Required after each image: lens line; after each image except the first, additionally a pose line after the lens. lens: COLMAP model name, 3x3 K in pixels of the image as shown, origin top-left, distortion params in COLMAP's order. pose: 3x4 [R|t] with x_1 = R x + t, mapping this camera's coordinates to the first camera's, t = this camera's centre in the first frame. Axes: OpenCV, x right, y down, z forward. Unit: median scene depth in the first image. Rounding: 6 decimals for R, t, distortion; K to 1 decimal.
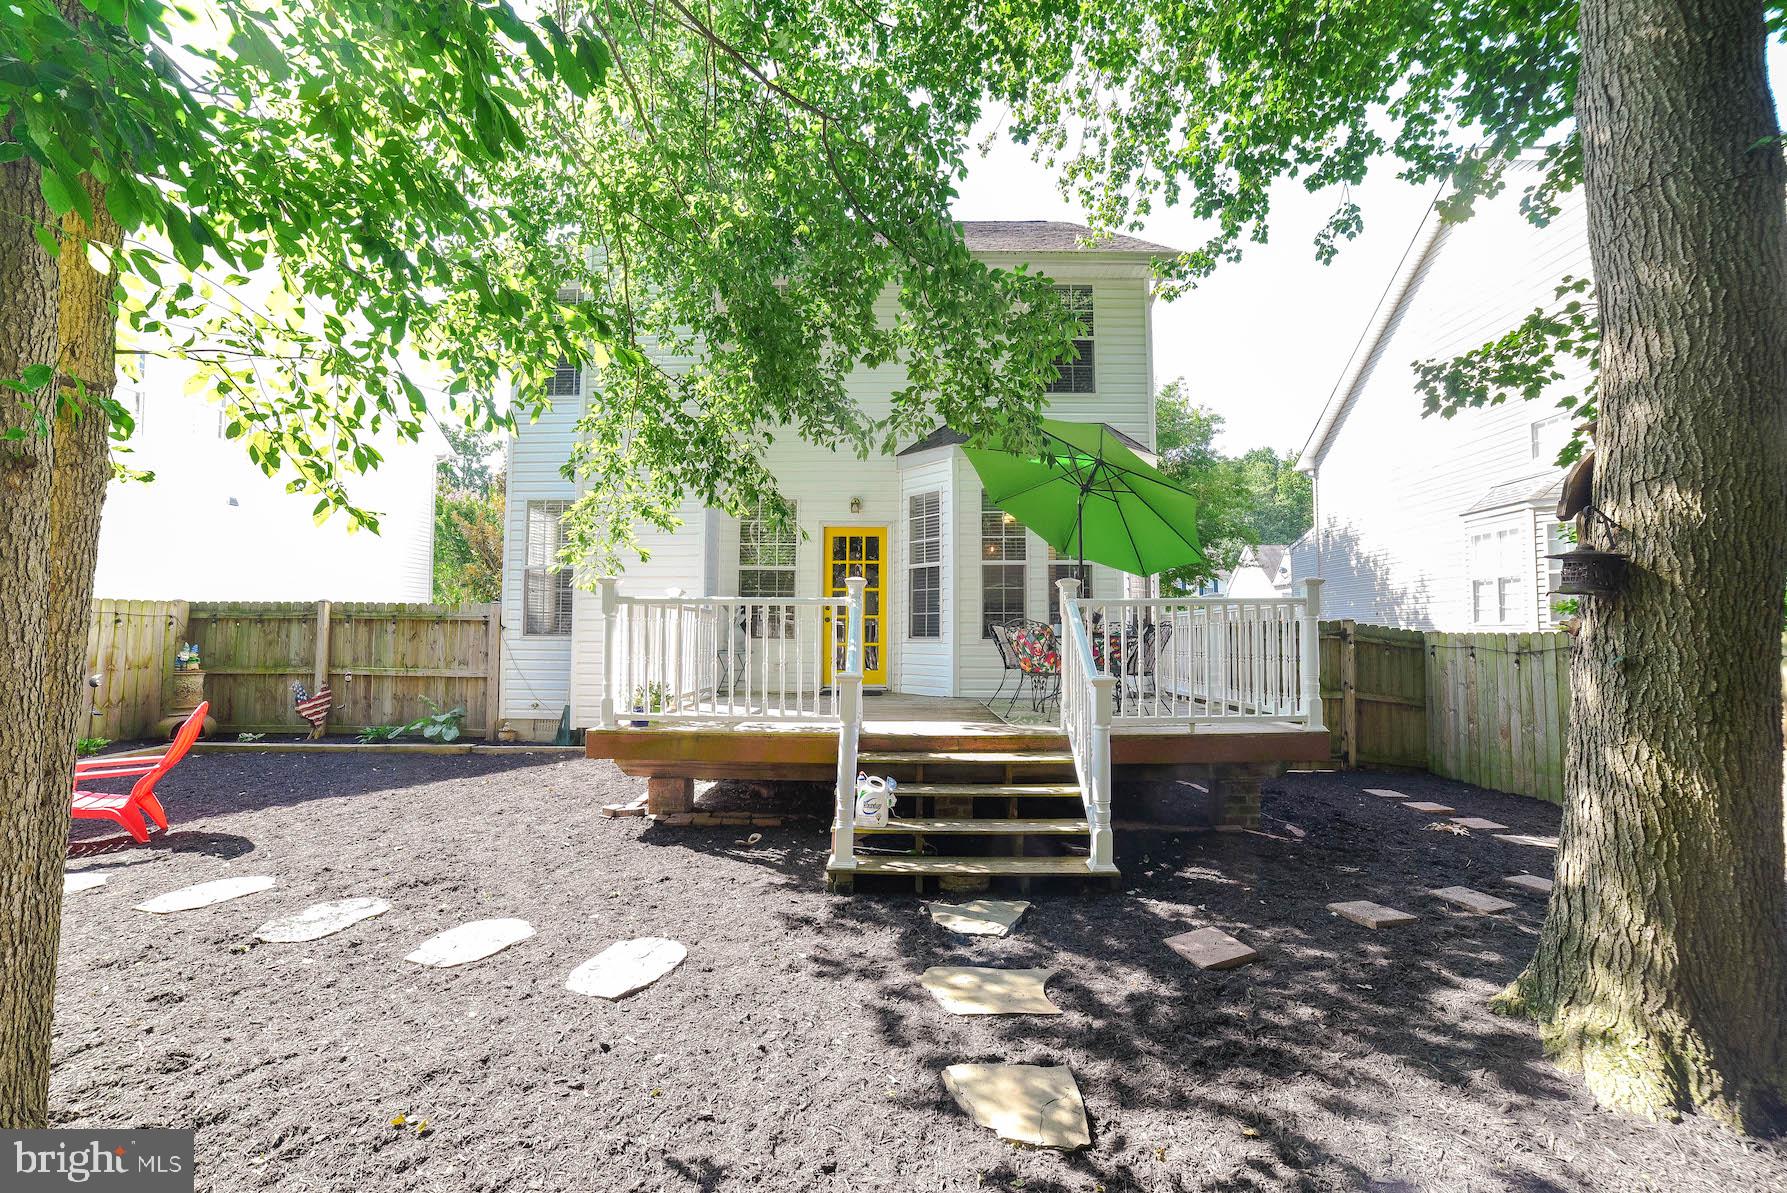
lens RADIAL K [[711.1, 0, 899.3], [0, 711.1, 607.1], [0, 0, 1]] dist [-0.075750, 0.037761]
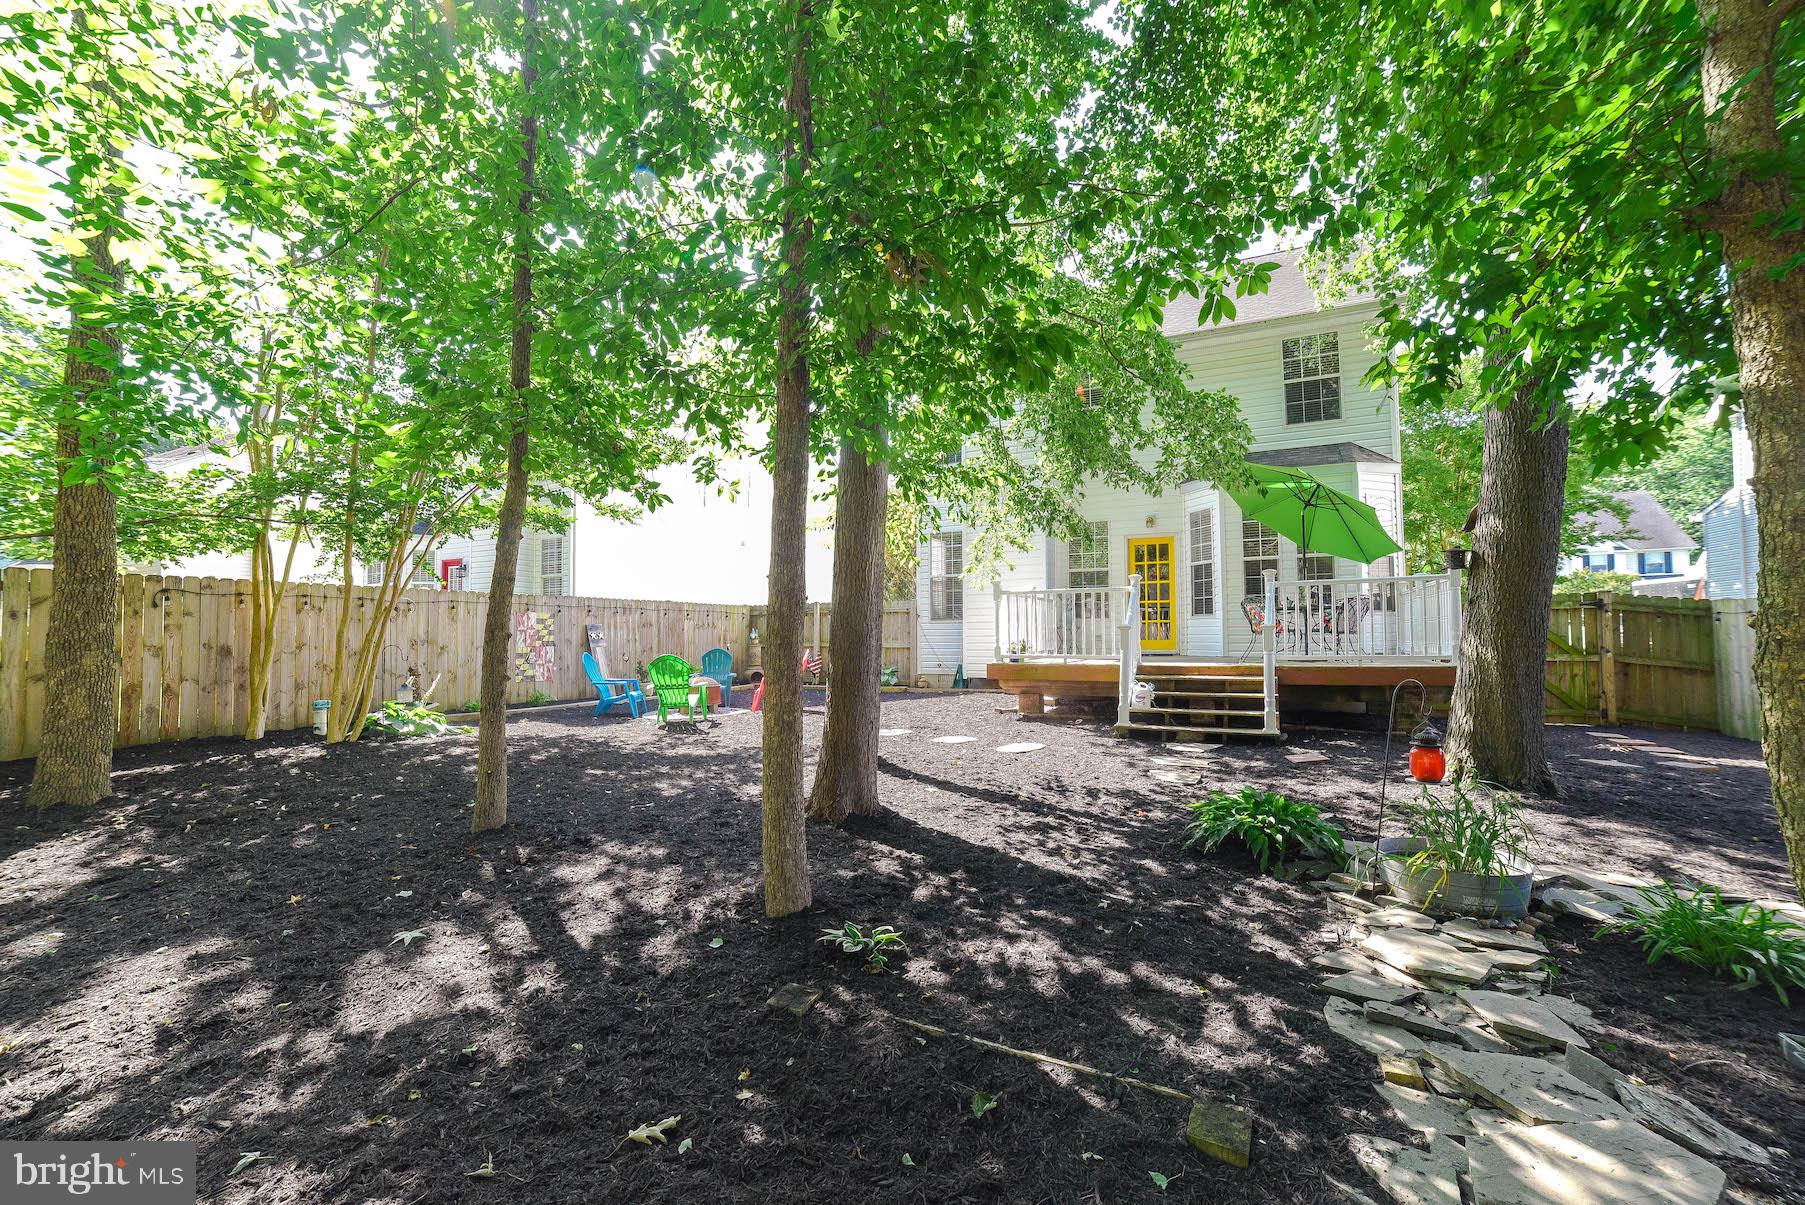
lens RADIAL K [[718.3, 0, 908.4], [0, 718.3, 613.2], [0, 0, 1]] dist [-0.075750, 0.037761]
pose [[0.899761, -0.023612, -0.435744, 0.172759], [0.028000, 0.999601, 0.003650, 0.026470], [0.435485, -0.015486, 0.900063, -0.702326]]
